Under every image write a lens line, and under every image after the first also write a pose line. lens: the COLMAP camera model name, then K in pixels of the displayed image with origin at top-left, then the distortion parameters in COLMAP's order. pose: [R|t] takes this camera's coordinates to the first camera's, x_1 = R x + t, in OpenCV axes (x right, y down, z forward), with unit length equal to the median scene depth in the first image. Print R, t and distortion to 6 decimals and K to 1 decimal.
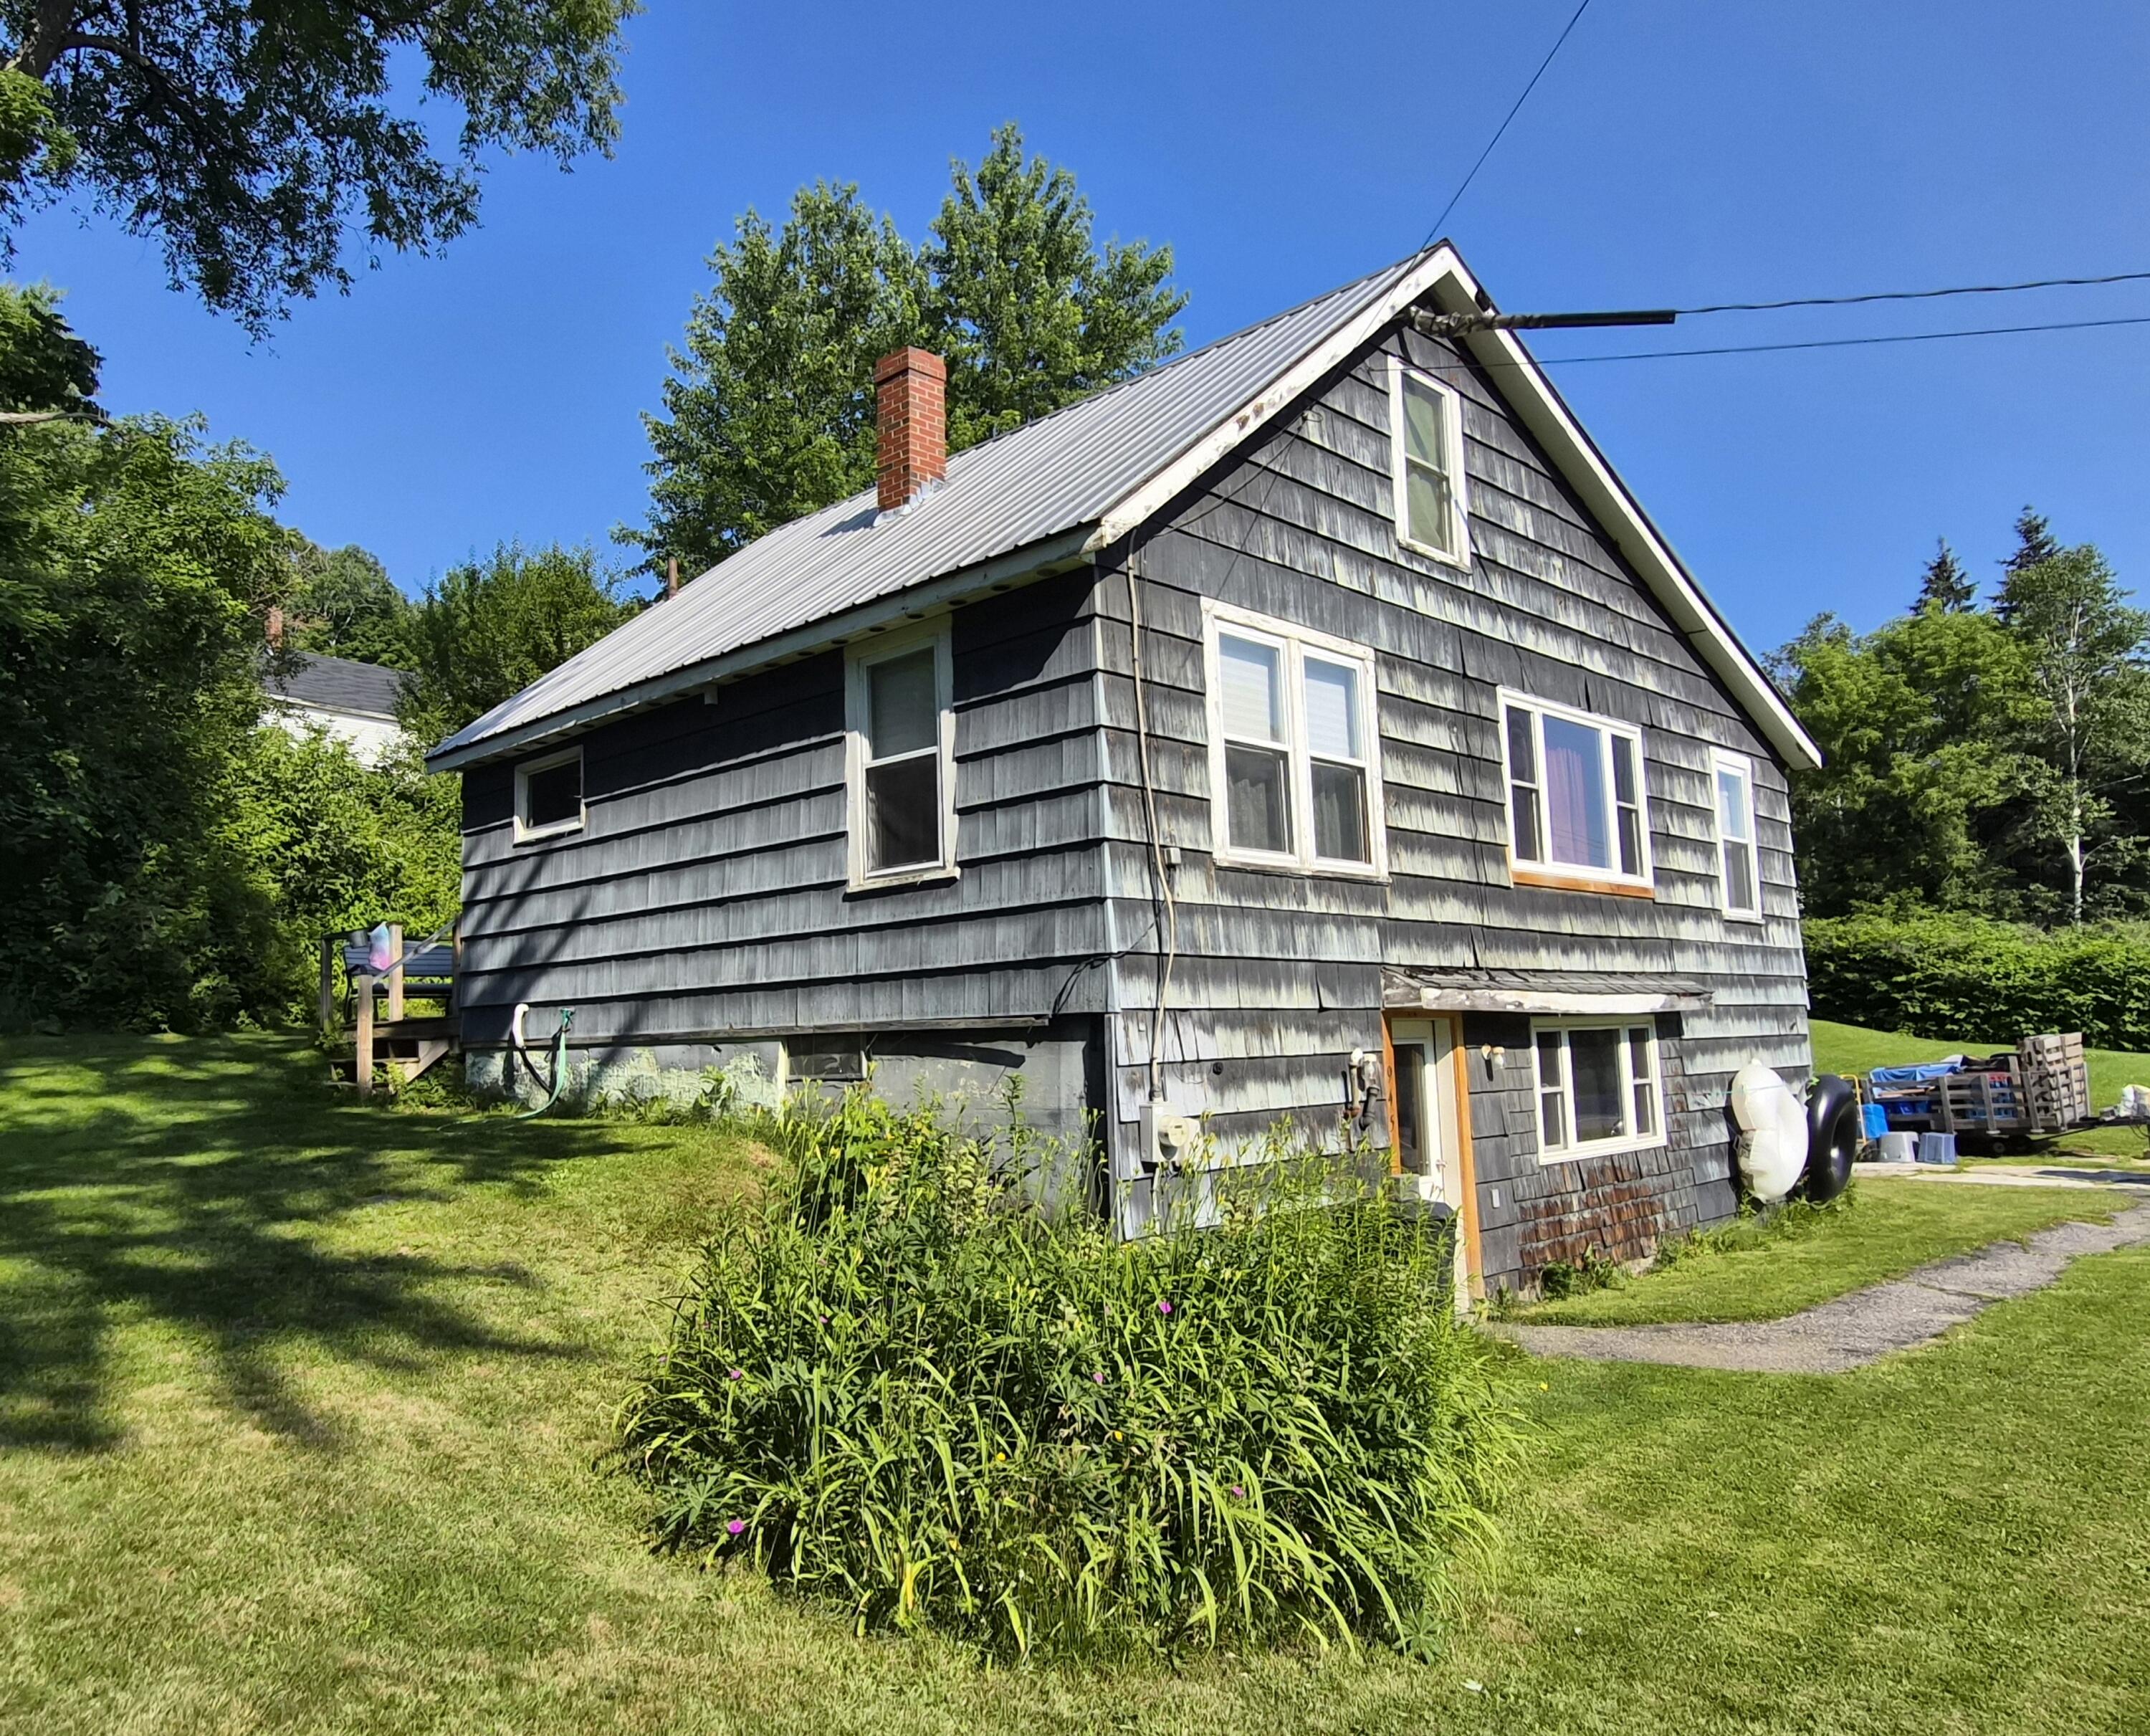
lens RADIAL K [[1547.0, 0, 970.4], [0, 1547.0, 872.4], [0, 0, 1]] dist [-0.008020, 0.005517]
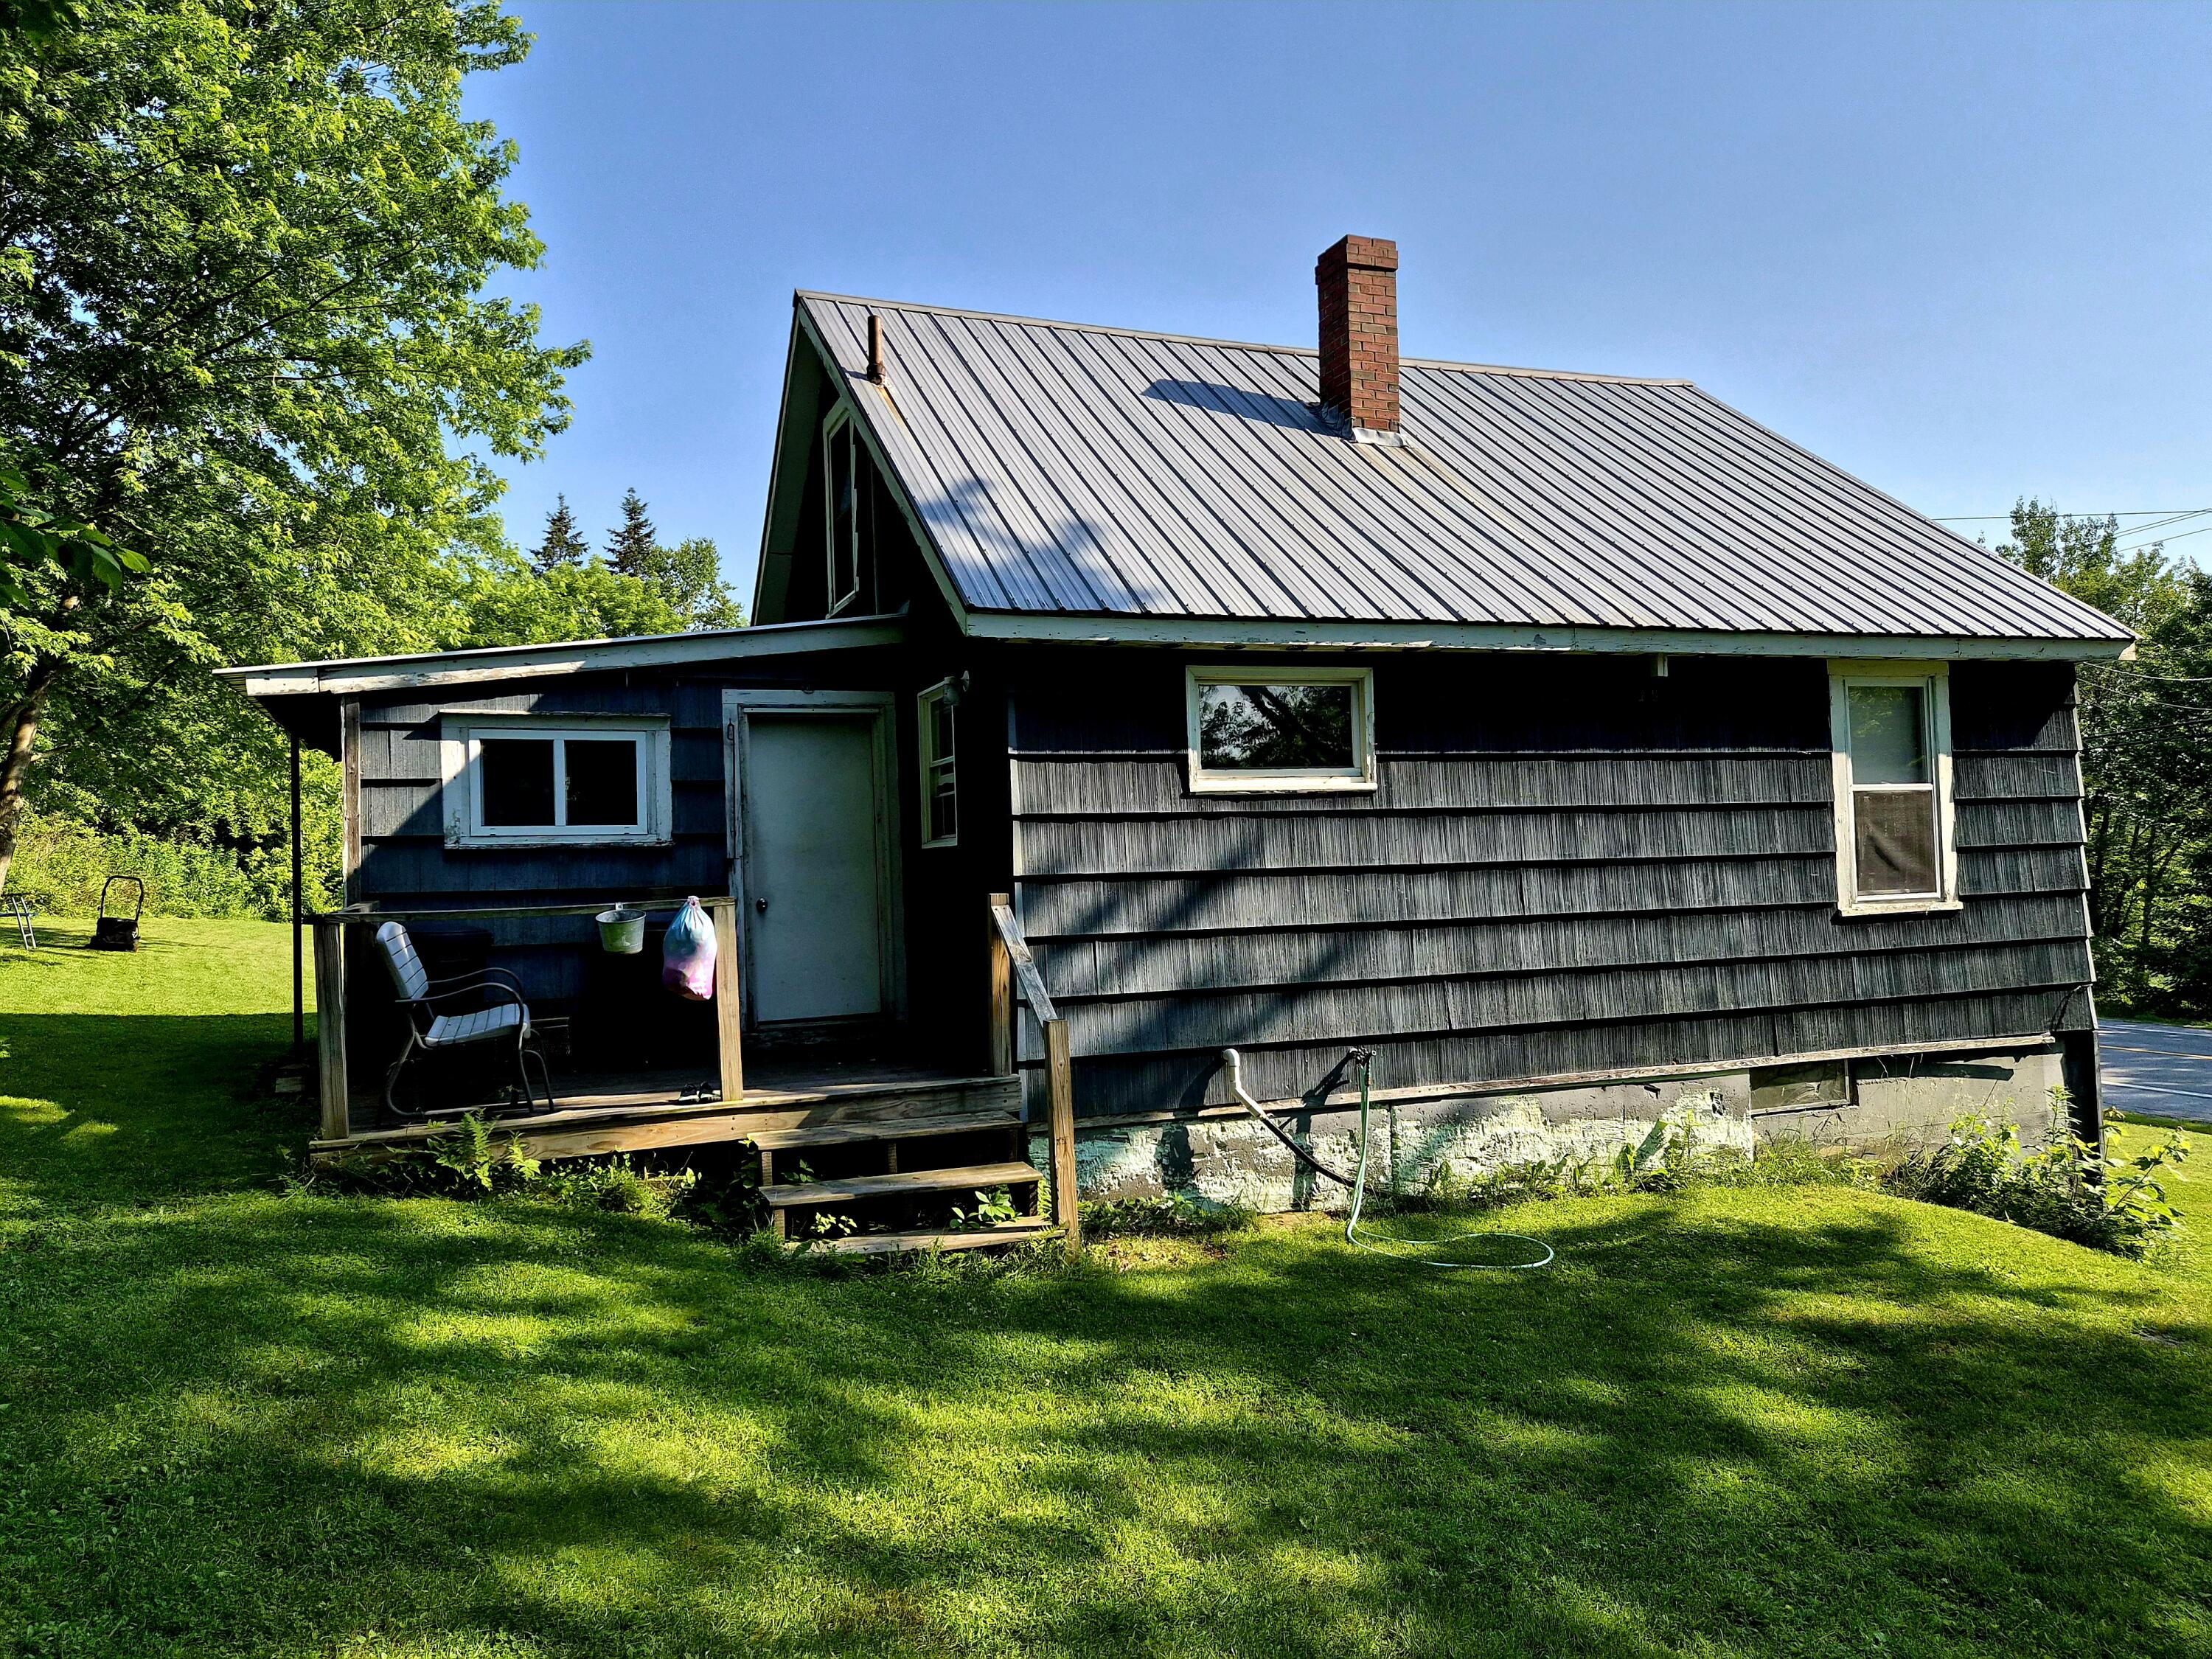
lens RADIAL K [[1478.2, 0, 1103.3], [0, 1478.2, 834.8], [0, 0, 1]] dist [0.072680, -0.056672]
pose [[0.394352, 0.037591, 0.918190, -1.135793], [-0.084782, 0.996390, -0.004380, 0.005301], [-0.915040, -0.076119, 0.396116, 1.053347]]
